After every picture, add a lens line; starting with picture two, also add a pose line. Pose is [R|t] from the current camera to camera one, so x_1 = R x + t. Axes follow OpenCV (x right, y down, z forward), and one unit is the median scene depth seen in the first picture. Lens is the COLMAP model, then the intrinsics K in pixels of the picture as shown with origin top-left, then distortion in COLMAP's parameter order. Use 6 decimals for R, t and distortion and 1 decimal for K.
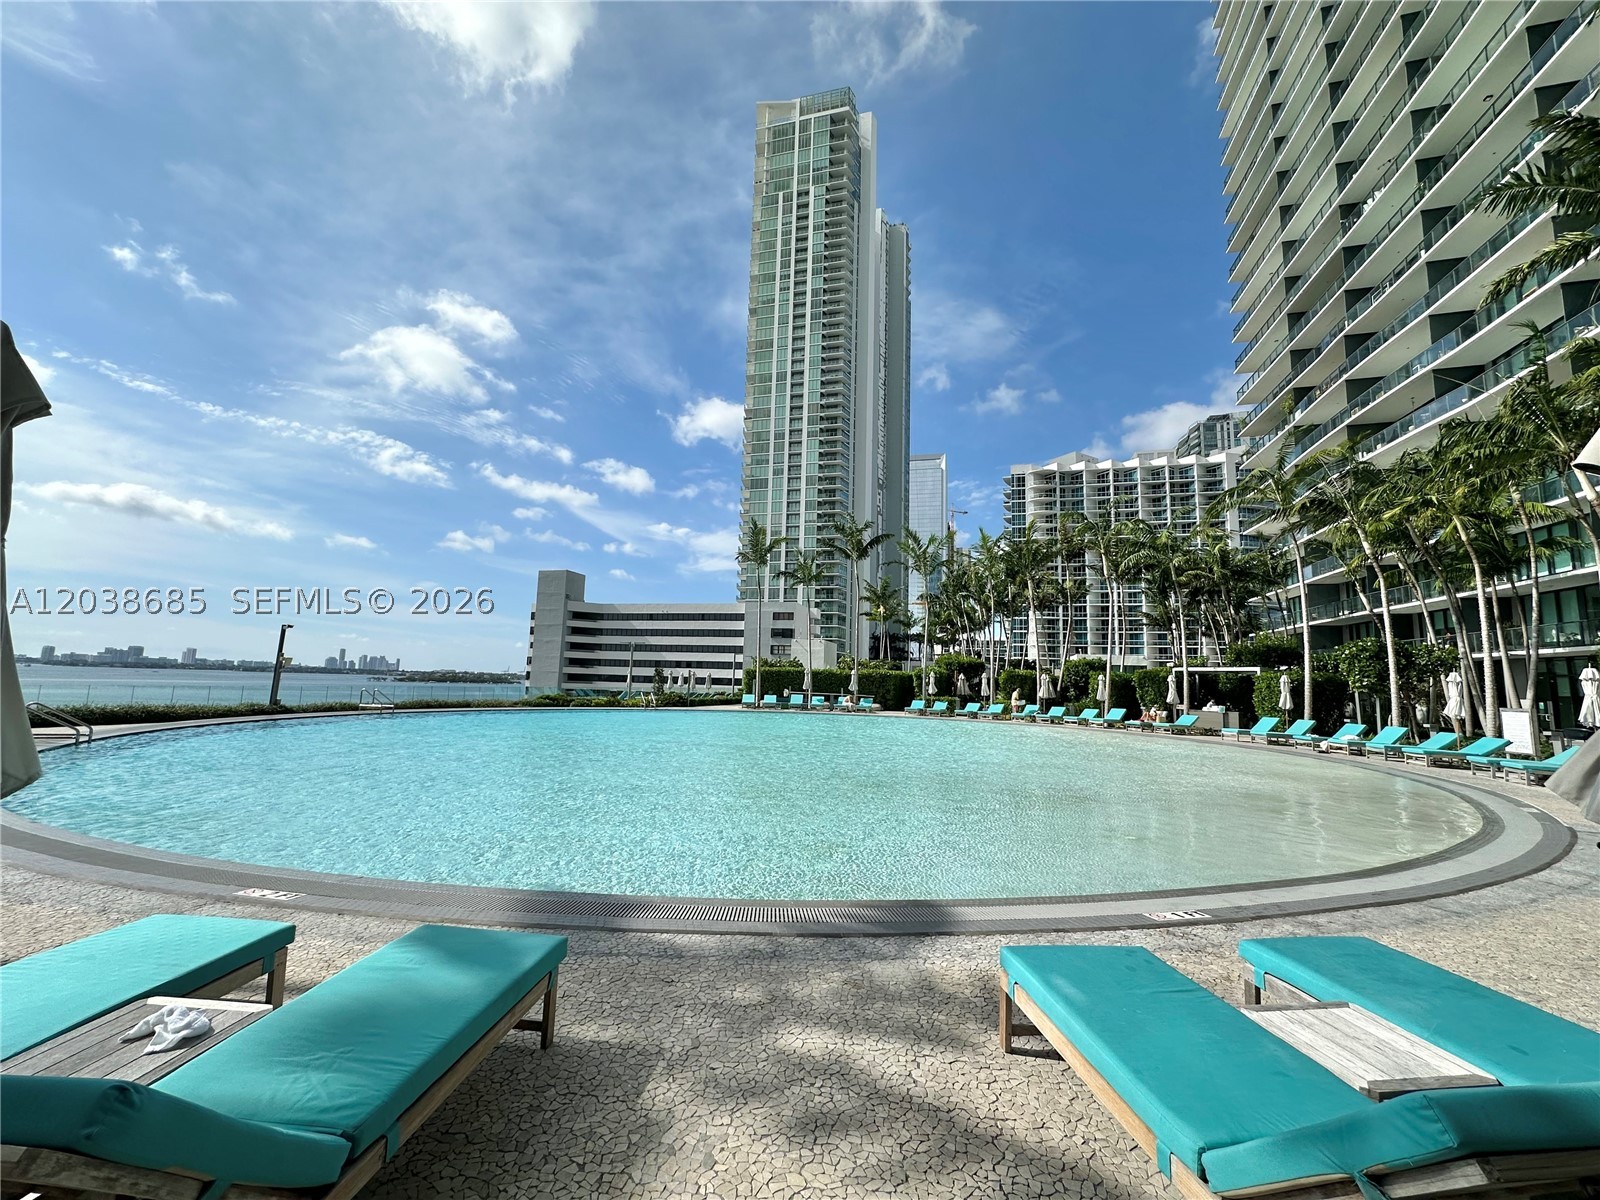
lens RADIAL K [[639.2, 0, 798.8], [0, 639.2, 603.7], [0, 0, 1]] dist [-0.003946, 0.000543]
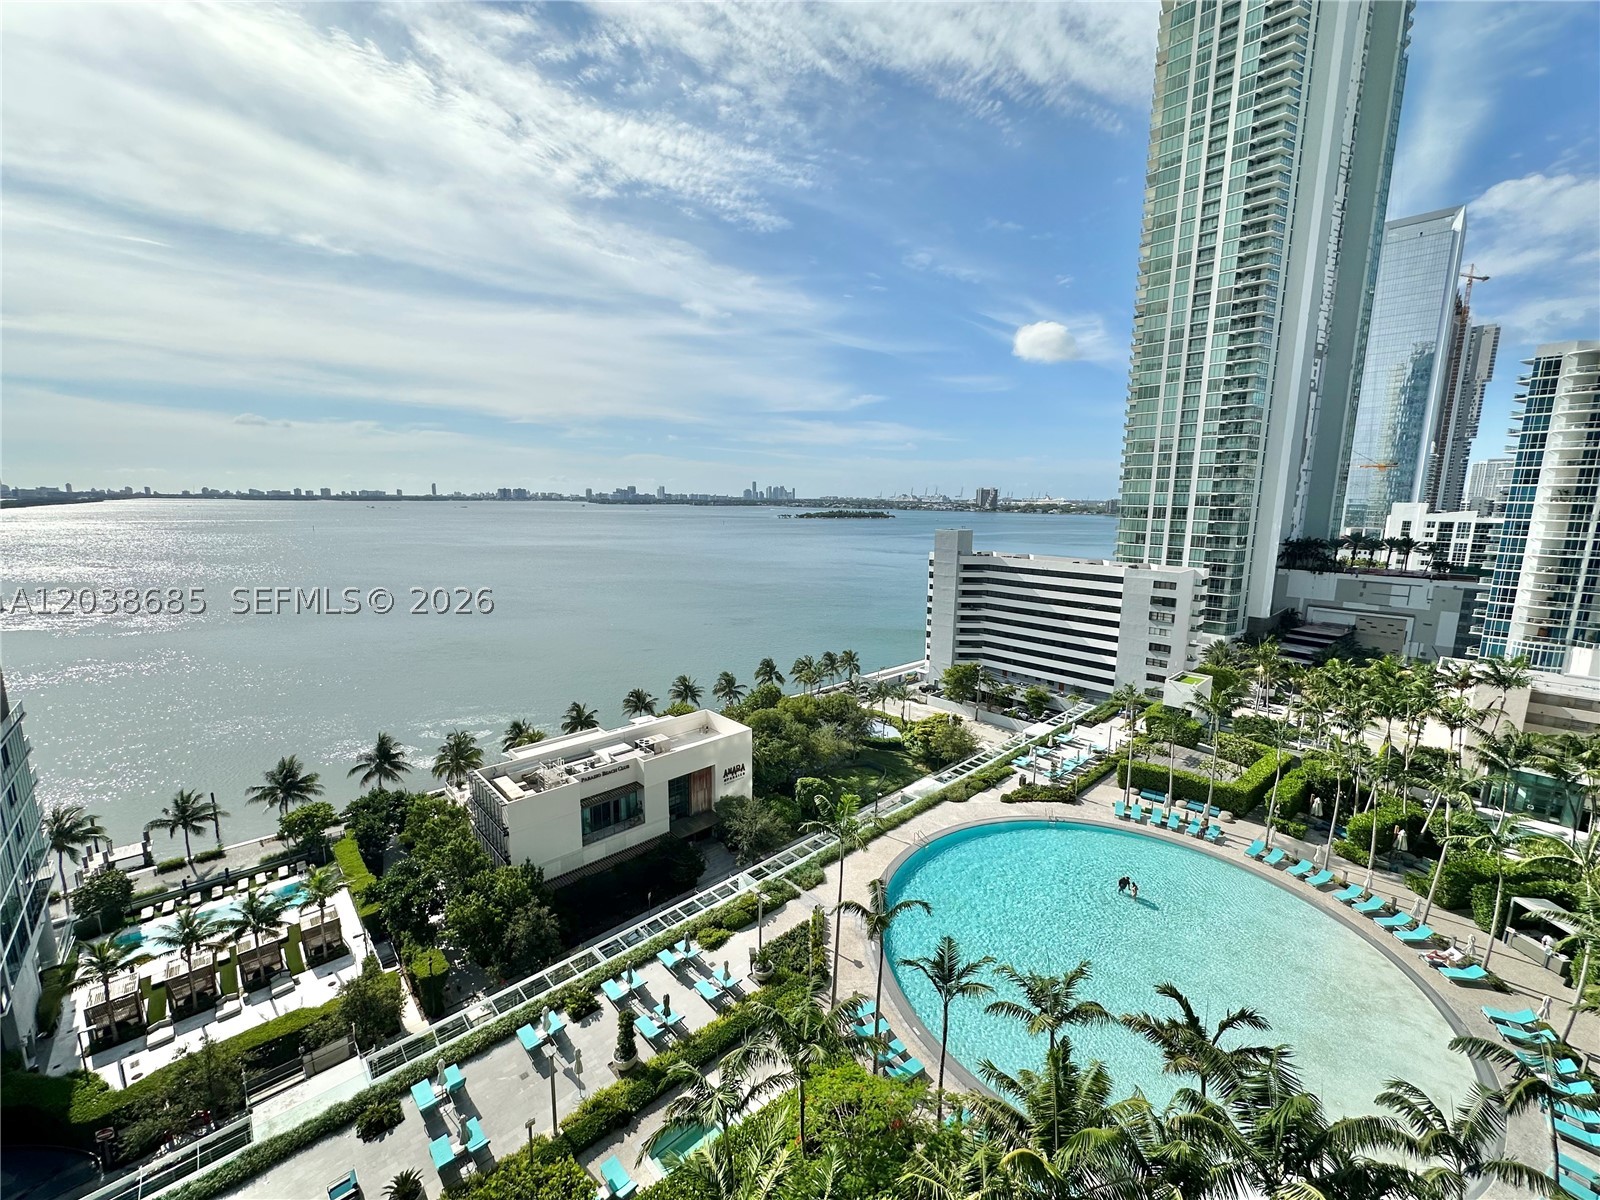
lens RADIAL K [[639.2, 0, 798.8], [0, 639.2, 603.7], [0, 0, 1]] dist [-0.003946, 0.000543]
pose [[0.852468, 0.063436, -0.518916, 0.005744], [0.083408, 0.963391, 0.254794, -0.169179], [0.516082, -0.260486, 0.815970, -0.102202]]
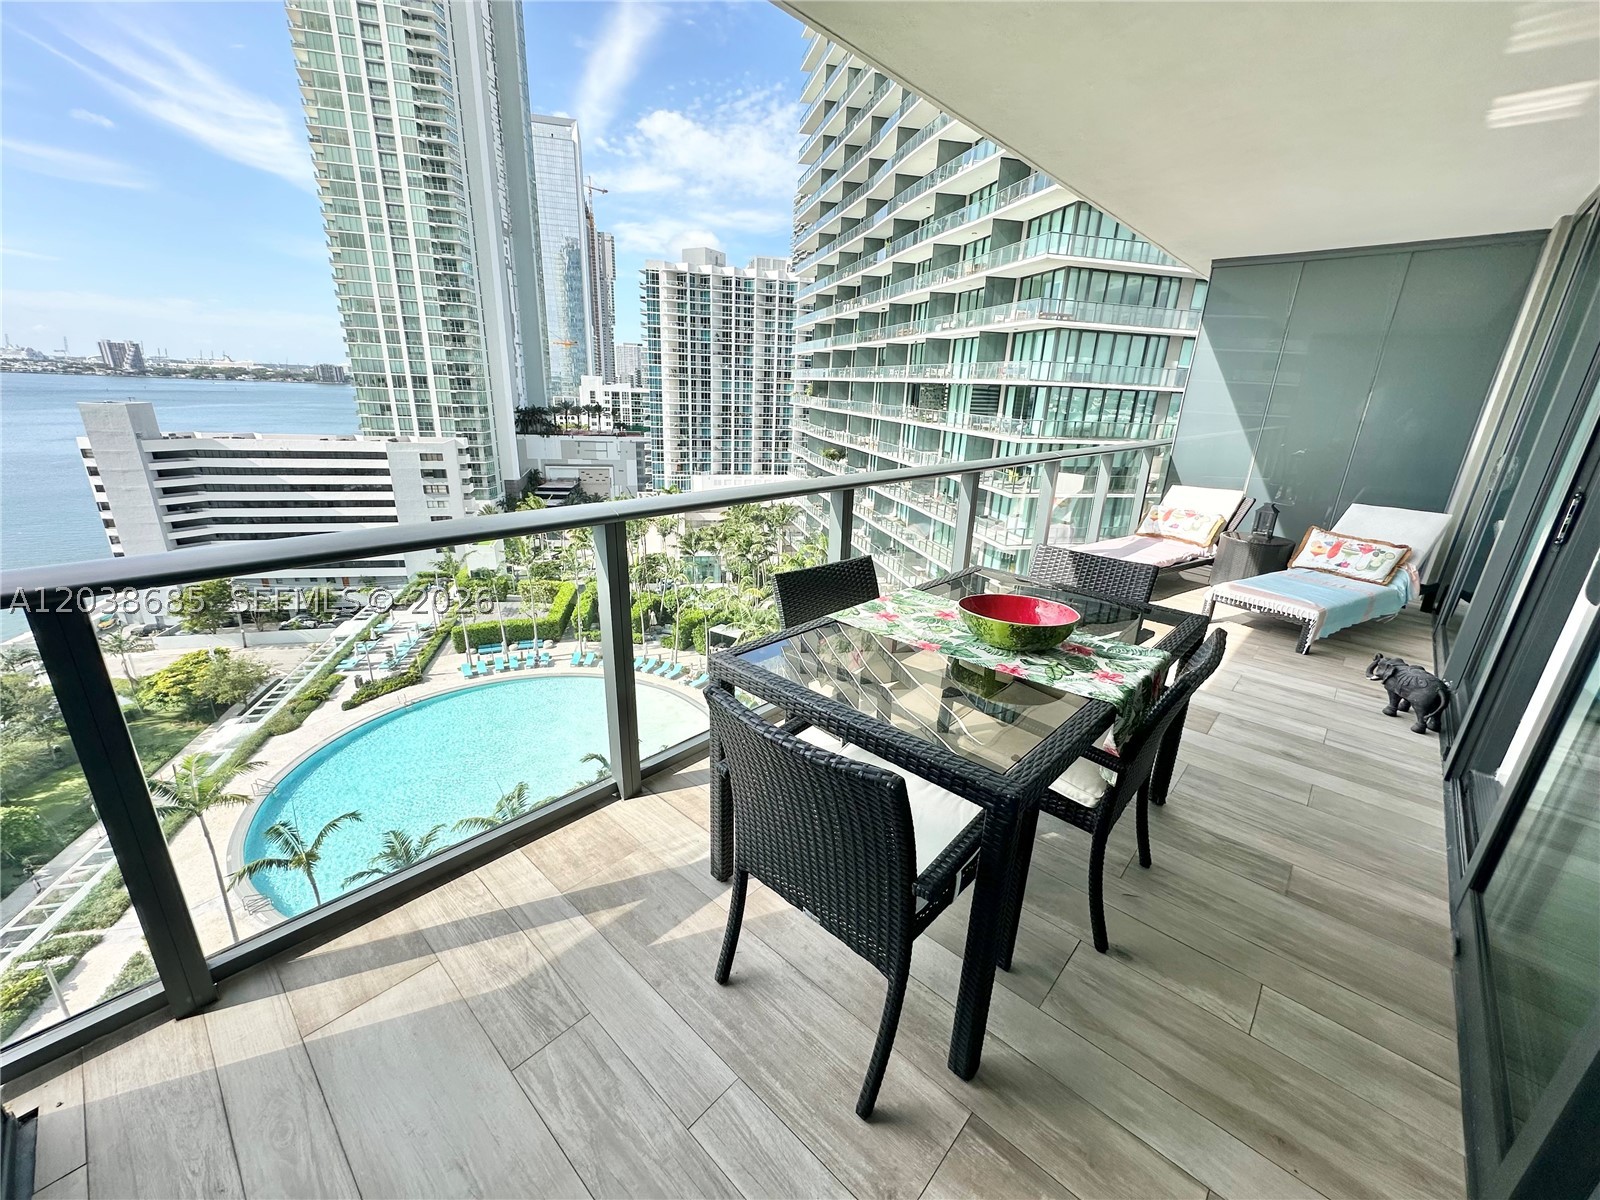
lens RADIAL K [[636.5, 0, 799.5], [0, 636.5, 601.7], [0, 0, 1]] dist [-0.001908, -0.000061]
pose [[0.869201, -0.156224, 0.469130, -0.016316], [-0.075587, 0.895644, 0.438303, -0.171926], [-0.488647, -0.416433, 0.766686, -0.120328]]
